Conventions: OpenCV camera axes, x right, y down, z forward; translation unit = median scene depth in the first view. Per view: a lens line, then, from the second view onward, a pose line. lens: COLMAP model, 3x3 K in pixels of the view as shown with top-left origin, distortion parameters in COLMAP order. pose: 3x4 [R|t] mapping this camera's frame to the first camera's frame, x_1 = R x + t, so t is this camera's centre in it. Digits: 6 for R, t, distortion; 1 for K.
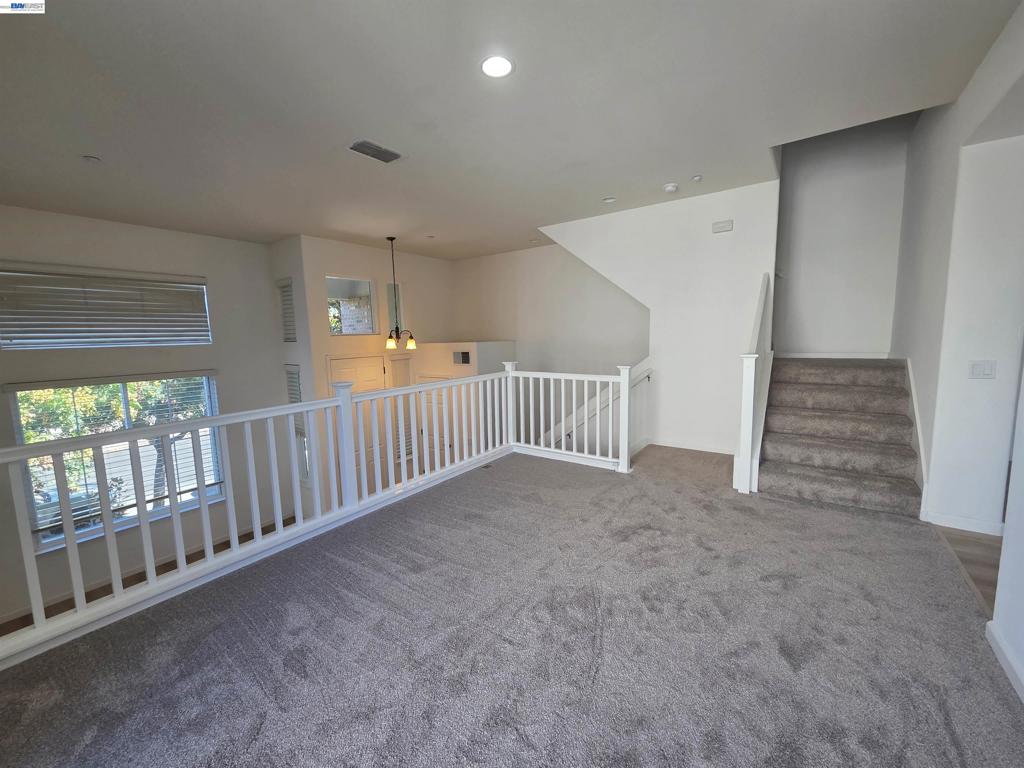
lens RADIAL K [[417.8, 0, 512.8], [0, 417.8, 383.4], [0, 0, 1]] dist [0.003686, -0.000210]
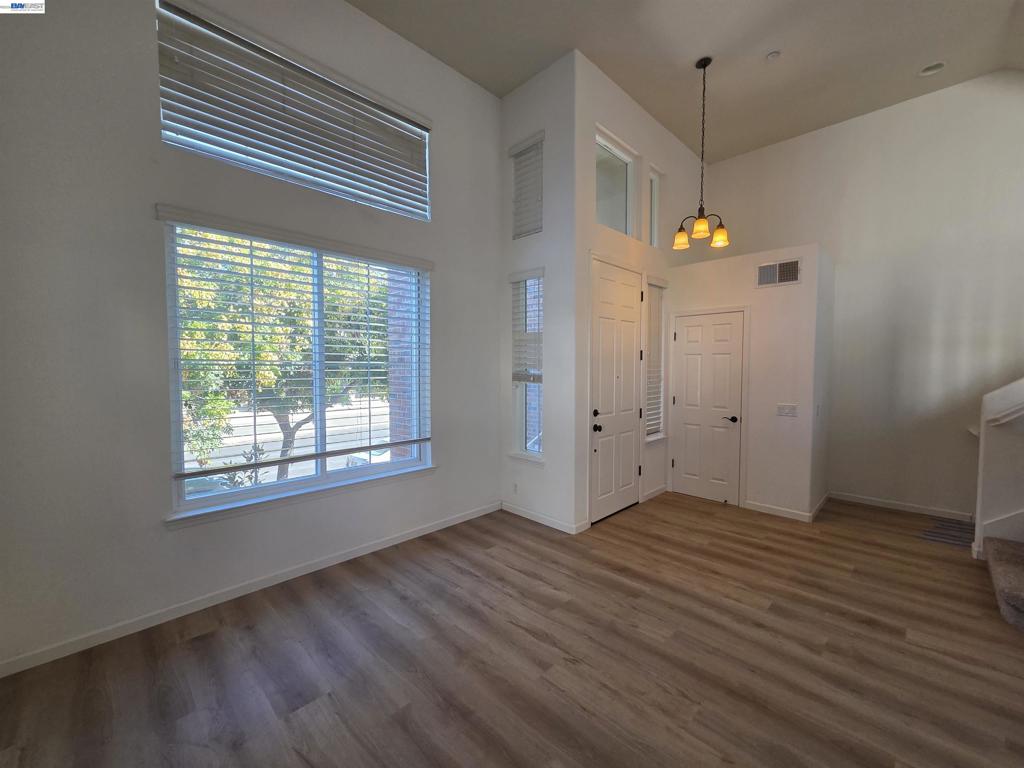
lens RADIAL K [[417.8, 0, 512.8], [0, 417.8, 383.4], [0, 0, 1]] dist [0.003686, -0.000210]
pose [[0.986325, 0.036267, -0.160773, -0.479360], [-0.047669, 0.996570, -0.067639, 0.192636], [0.157768, 0.074378, 0.984671, 0.400527]]
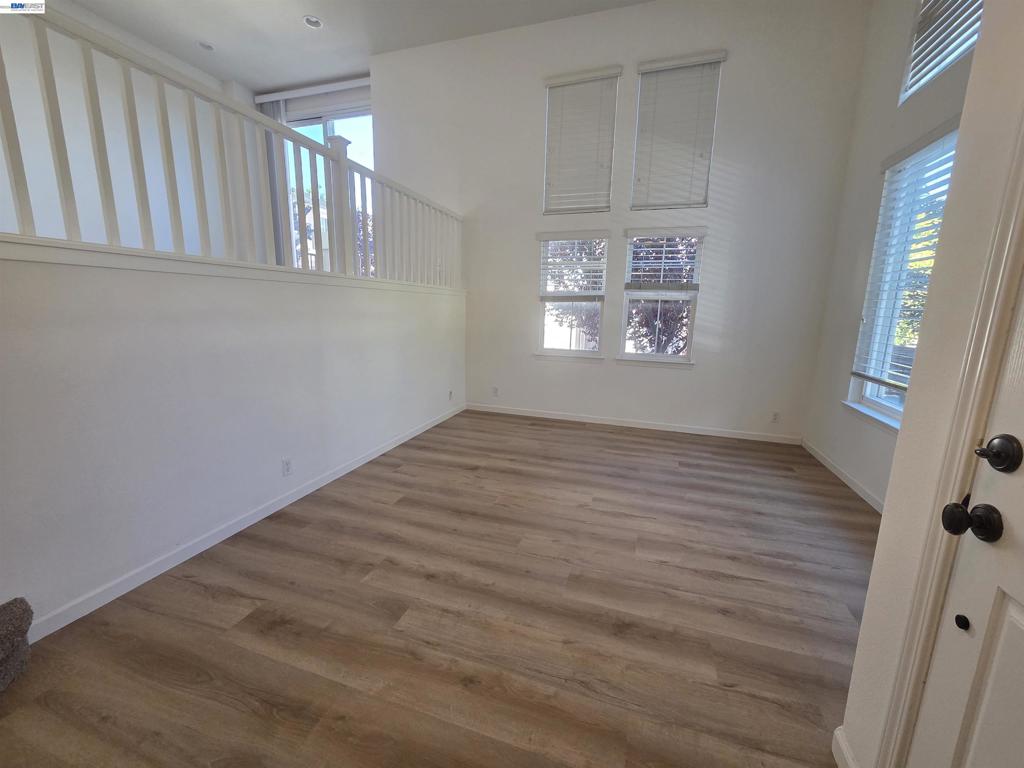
lens RADIAL K [[417.8, 0, 512.8], [0, 417.8, 383.4], [0, 0, 1]] dist [0.003686, -0.000210]
pose [[-0.952005, 0.062035, -0.299731, -0.260059], [-0.031896, 0.953808, 0.298719, 0.129842], [0.304416, 0.293942, -0.906051, 1.177479]]
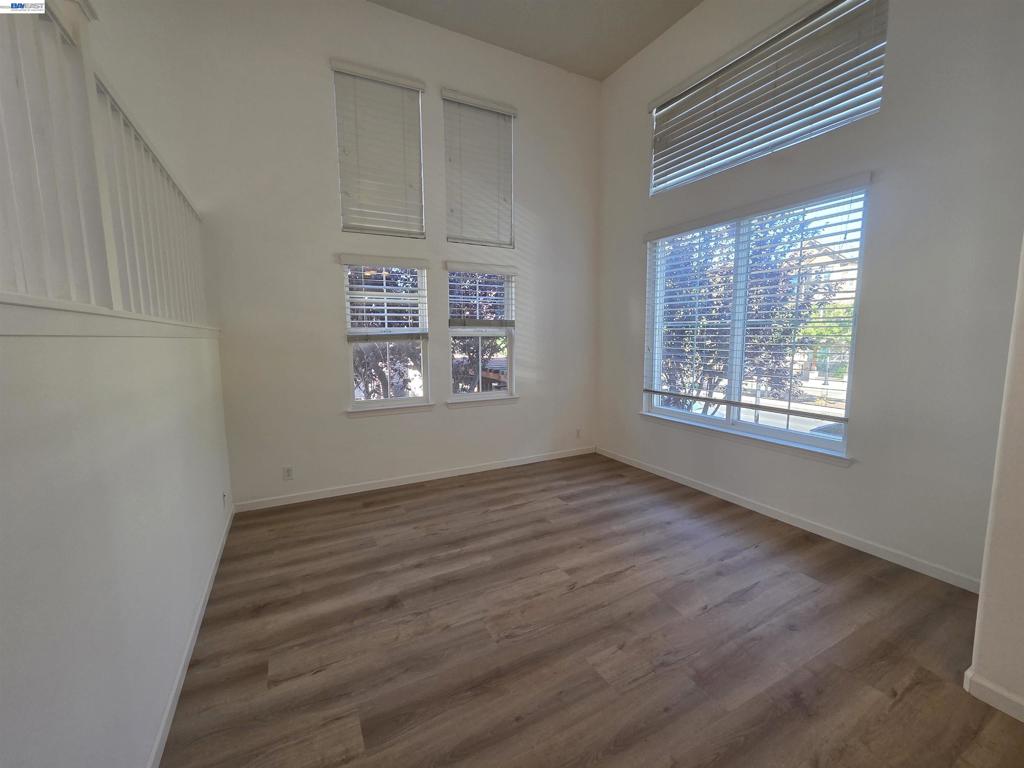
lens RADIAL K [[417.8, 0, 512.8], [0, 417.8, 383.4], [0, 0, 1]] dist [0.003686, -0.000210]
pose [[-0.440220, 0.133326, -0.887936, -0.107204], [-0.086475, 0.978022, 0.189725, 0.140015], [0.893716, 0.160305, -0.419015, 0.886773]]
